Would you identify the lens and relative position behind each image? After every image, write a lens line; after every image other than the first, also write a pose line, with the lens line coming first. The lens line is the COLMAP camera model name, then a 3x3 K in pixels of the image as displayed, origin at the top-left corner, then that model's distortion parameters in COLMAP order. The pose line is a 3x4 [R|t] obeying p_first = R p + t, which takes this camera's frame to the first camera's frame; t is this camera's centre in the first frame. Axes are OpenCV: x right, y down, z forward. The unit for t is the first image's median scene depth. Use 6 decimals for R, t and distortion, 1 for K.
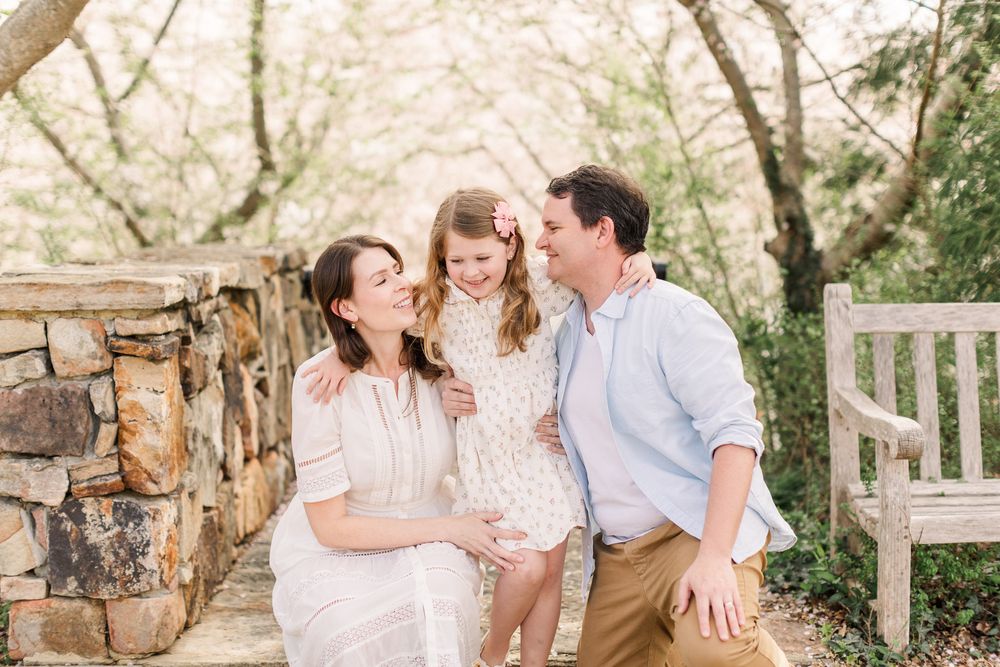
lens RADIAL K [[1492.8, 0, 523.8], [0, 1492.8, 322.1], [0, 0, 1]] dist [0.017907, -0.009544]
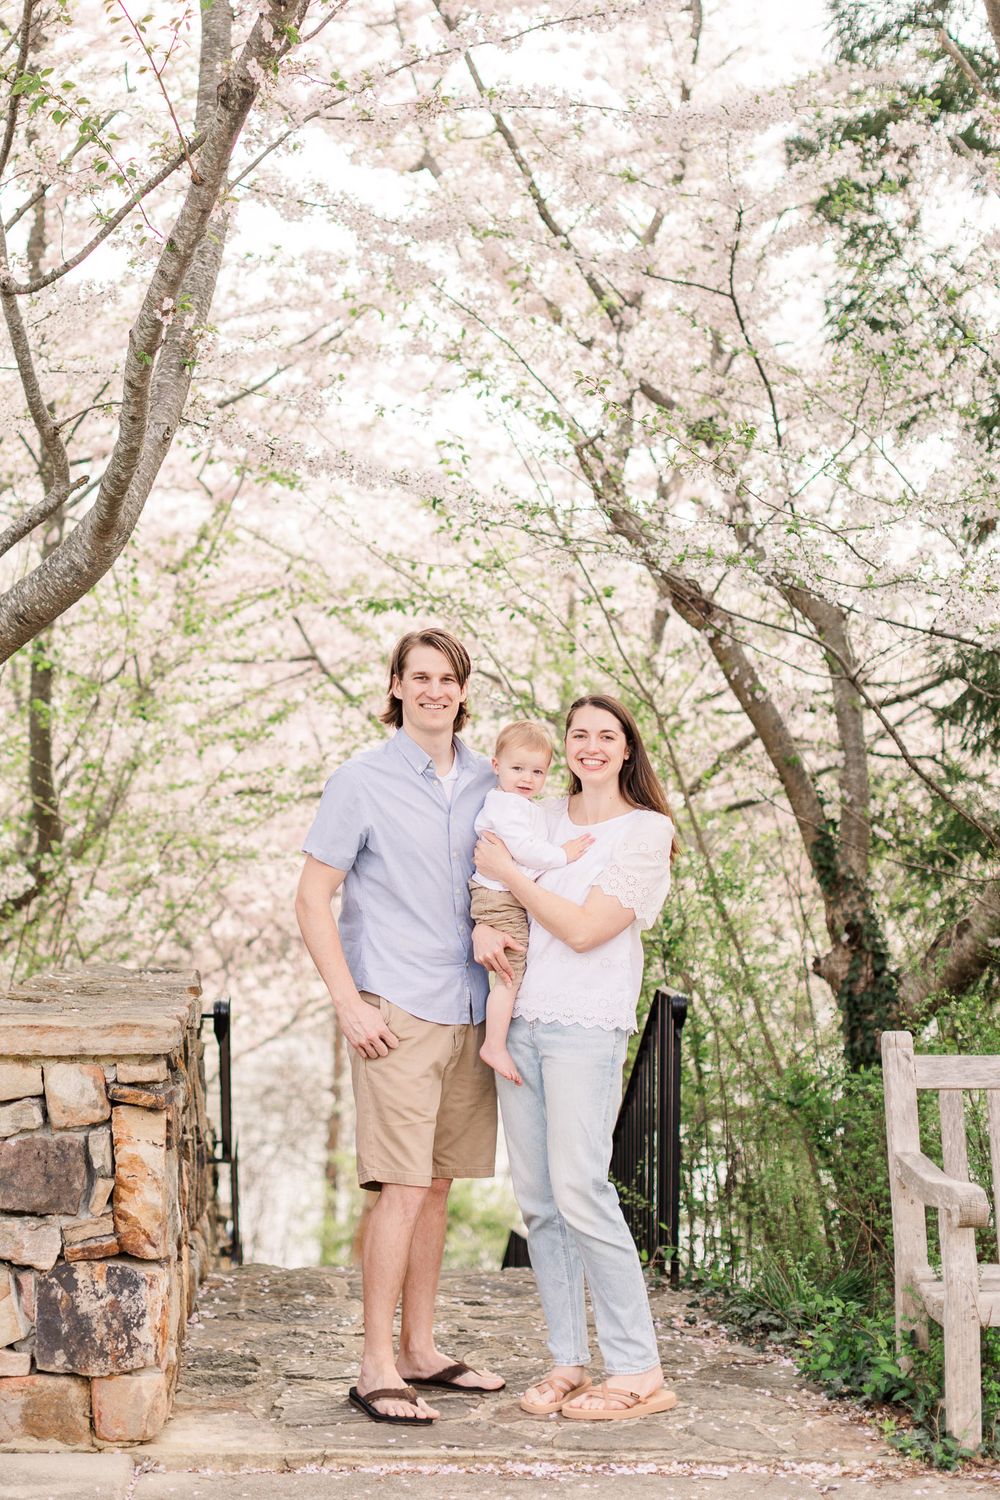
lens RADIAL K [[3088.4, 0, 315.7], [0, 3088.4, 529.8], [0, 0, 1]] dist [0.005669, 0.012215]
pose [[0.999968, 0.007515, -0.002632, -0.125646], [-0.007860, 0.984438, -0.175558, 0.005832], [0.001272, 0.175573, 0.984466, -0.825283]]
